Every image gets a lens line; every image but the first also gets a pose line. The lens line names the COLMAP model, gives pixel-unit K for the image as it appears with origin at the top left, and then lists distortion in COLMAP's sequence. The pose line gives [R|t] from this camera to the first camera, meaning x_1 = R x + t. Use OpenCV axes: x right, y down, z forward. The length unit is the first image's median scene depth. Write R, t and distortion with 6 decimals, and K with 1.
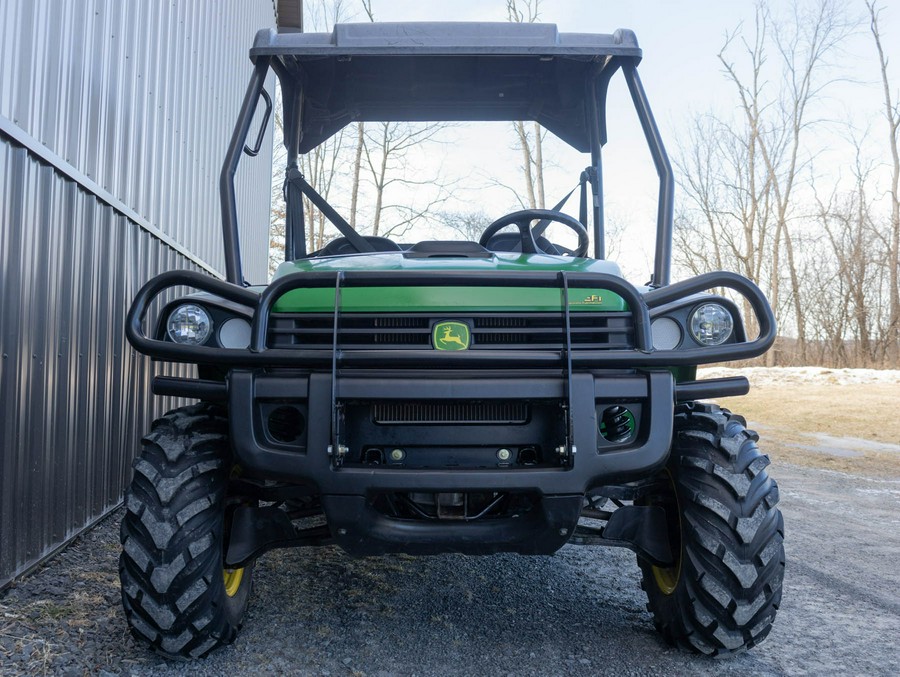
lens RADIAL K [[815.4, 0, 447.2], [0, 815.4, 338.9], [0, 0, 1]] dist [-0.030228, -0.006825]
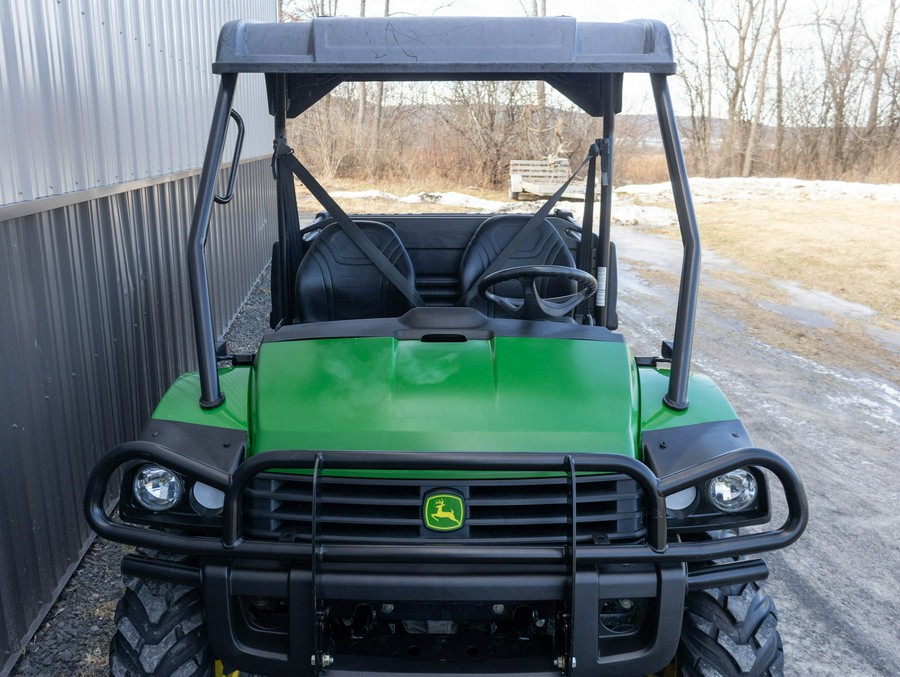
lens RADIAL K [[705.3, 0, 437.3], [0, 705.3, 341.1], [0, 0, 1]] dist [0.000049, -0.001470]
pose [[0.999819, 0.007333, -0.017557, 0.005330], [-0.001928, 0.957040, 0.289949, -0.226227], [0.018929, -0.289862, 0.956881, 0.164283]]
